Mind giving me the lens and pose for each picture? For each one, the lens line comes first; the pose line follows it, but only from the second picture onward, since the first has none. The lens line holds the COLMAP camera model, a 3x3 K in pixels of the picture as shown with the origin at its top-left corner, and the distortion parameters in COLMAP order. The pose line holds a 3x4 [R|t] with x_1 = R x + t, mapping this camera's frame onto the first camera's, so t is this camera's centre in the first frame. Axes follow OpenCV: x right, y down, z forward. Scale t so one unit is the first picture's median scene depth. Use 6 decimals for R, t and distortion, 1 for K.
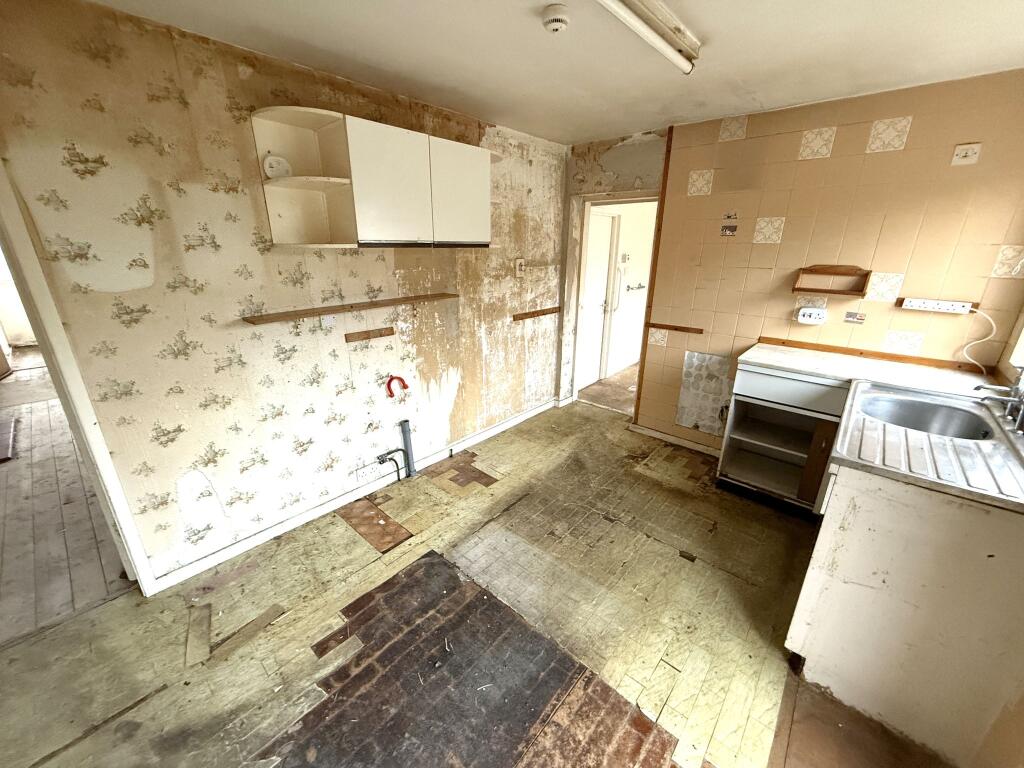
lens RADIAL K [[406.5, 0, 508.1], [0, 406.5, 384.1], [0, 0, 1]] dist [-0.001285, 0.000307]
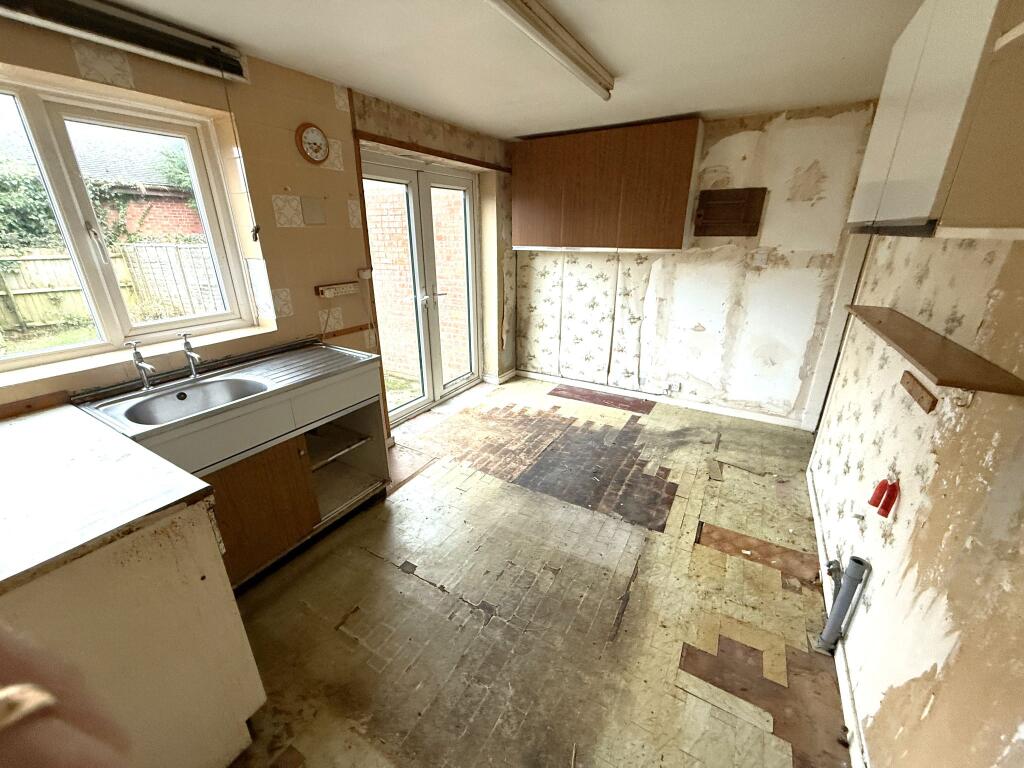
lens RADIAL K [[406.5, 0, 508.1], [0, 406.5, 384.1], [0, 0, 1]] dist [-0.001285, 0.000307]
pose [[-0.980788, 0.065345, -0.183805, 0.333197], [-0.066991, 0.772102, 0.631958, -0.463138], [0.183211, 0.632130, -0.752891, 1.362501]]
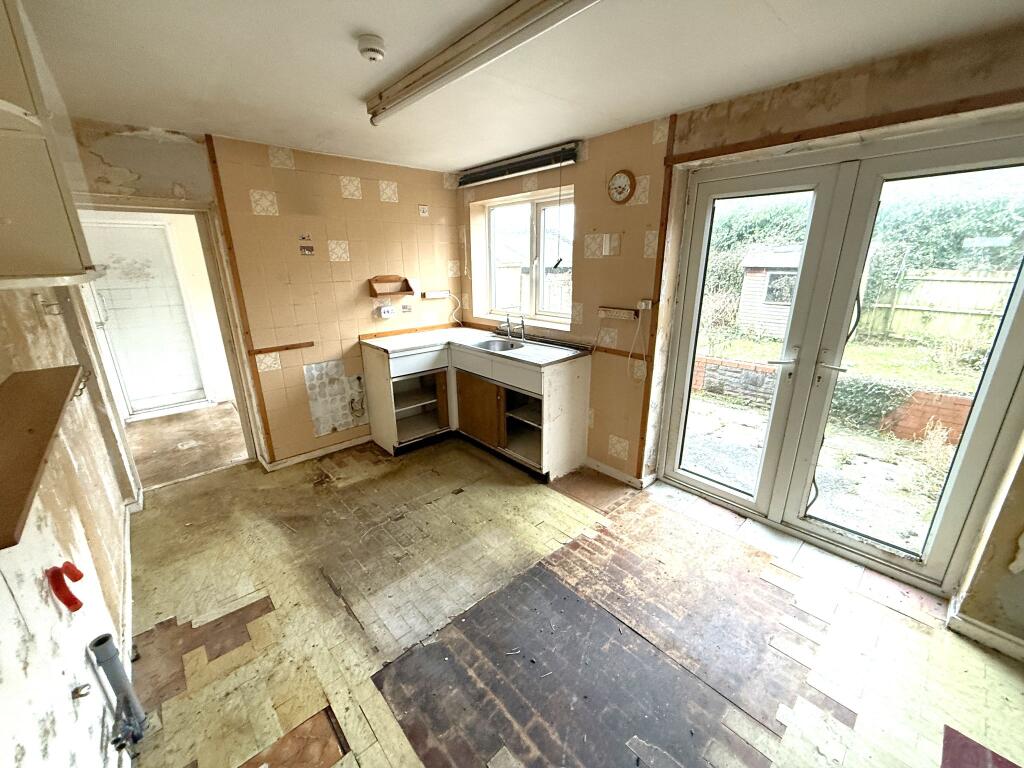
lens RADIAL K [[406.5, 0, 508.1], [0, 406.5, 384.1], [0, 0, 1]] dist [-0.001285, 0.000307]
pose [[0.112208, -0.299570, 0.947453, -0.649593], [0.336660, 0.908545, 0.247397, -0.160512], [-0.934917, 0.291209, 0.202799, 0.434264]]
